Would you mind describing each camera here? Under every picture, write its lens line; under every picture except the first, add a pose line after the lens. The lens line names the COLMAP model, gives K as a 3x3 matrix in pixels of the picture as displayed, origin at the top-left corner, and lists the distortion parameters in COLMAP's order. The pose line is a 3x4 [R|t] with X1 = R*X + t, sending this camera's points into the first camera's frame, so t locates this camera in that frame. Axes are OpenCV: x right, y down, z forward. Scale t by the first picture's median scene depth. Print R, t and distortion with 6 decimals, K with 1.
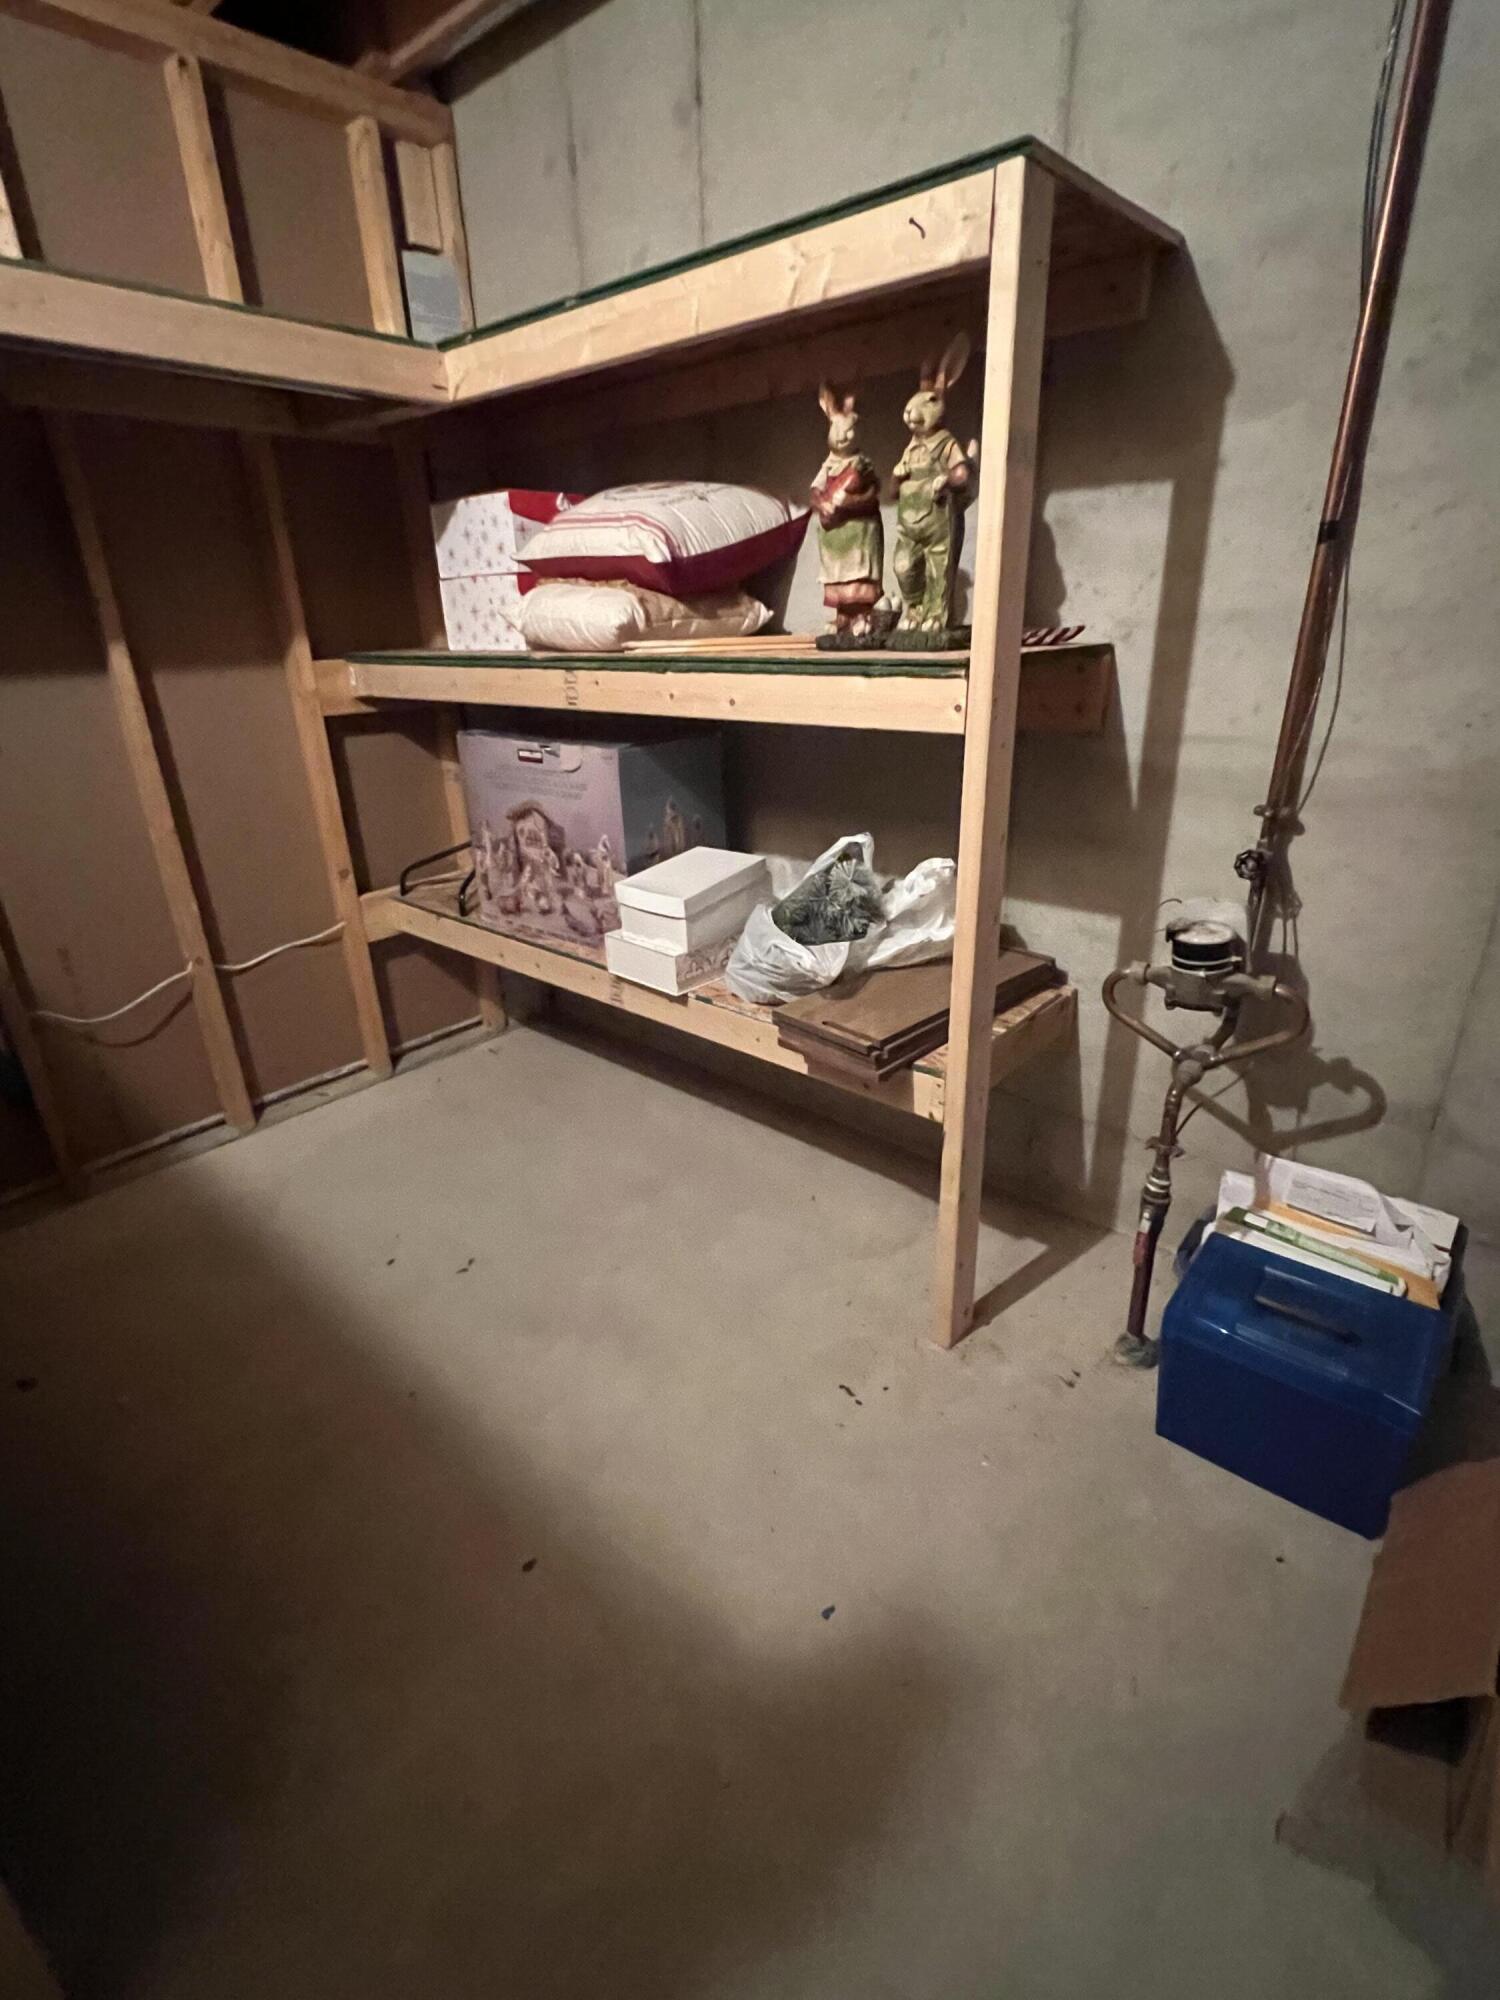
lens RADIAL K [[936.6, 0, 752.2], [0, 936.6, 998.6], [0, 0, 1]] dist [-0.002067, -0.000677]
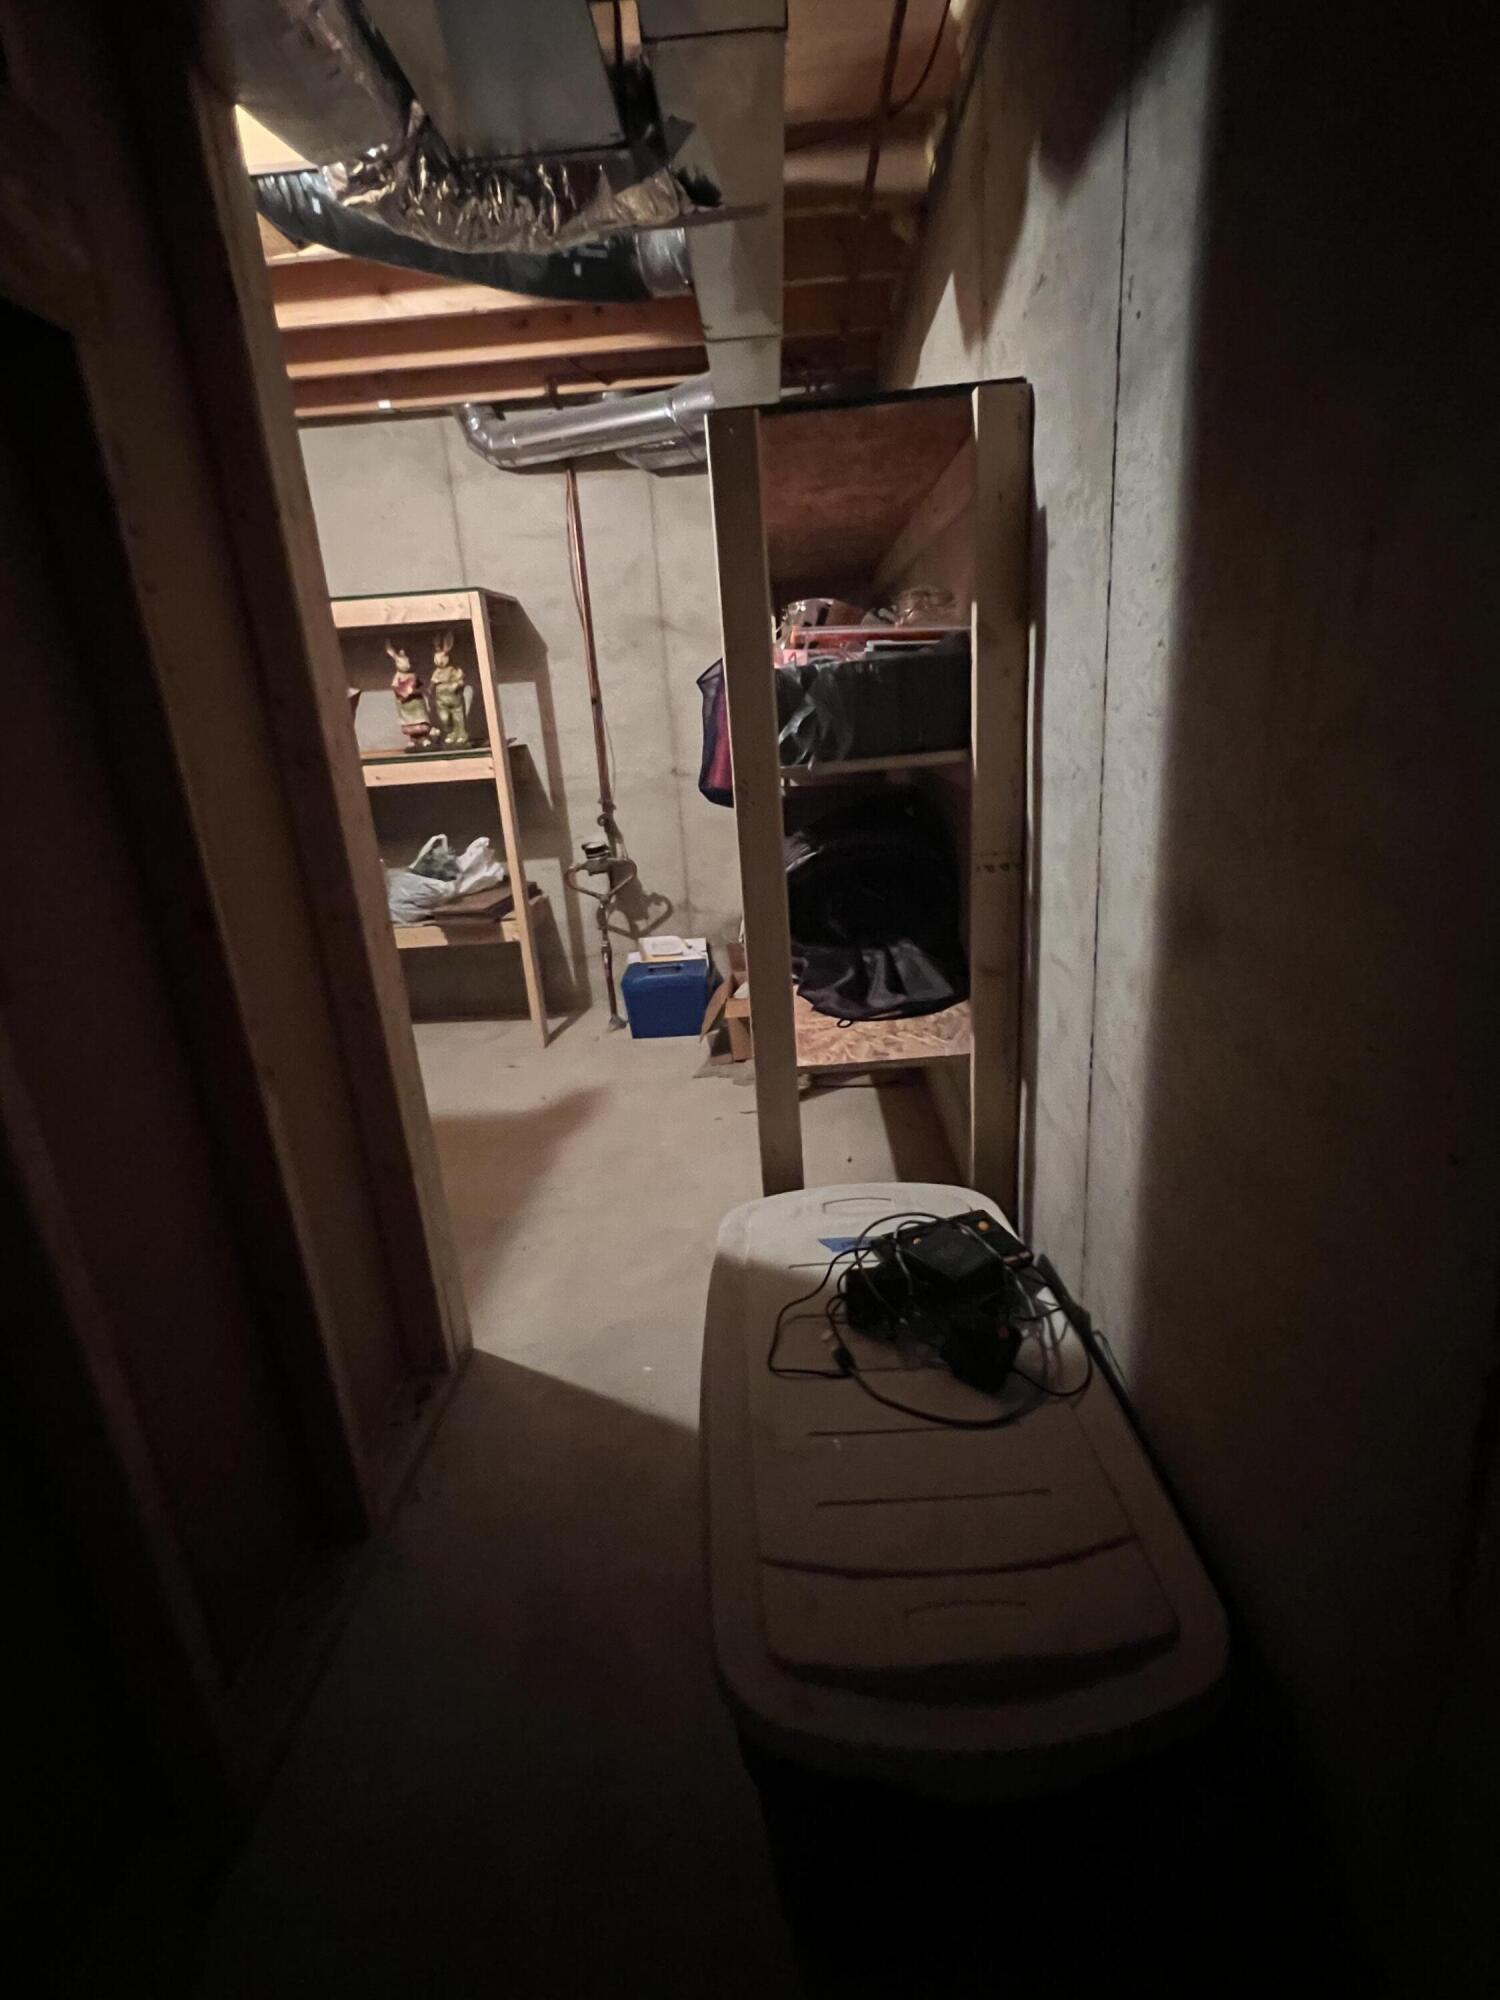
lens RADIAL K [[936.6, 0, 752.6], [0, 936.6, 998.3], [0, 0, 1]] dist [-0.002067, -0.000677]
pose [[0.772037, -0.214337, 0.598346, -0.794630], [0.282056, 0.959182, -0.020338, 0.491345], [-0.569564, 0.184469, 0.800980, -1.213515]]
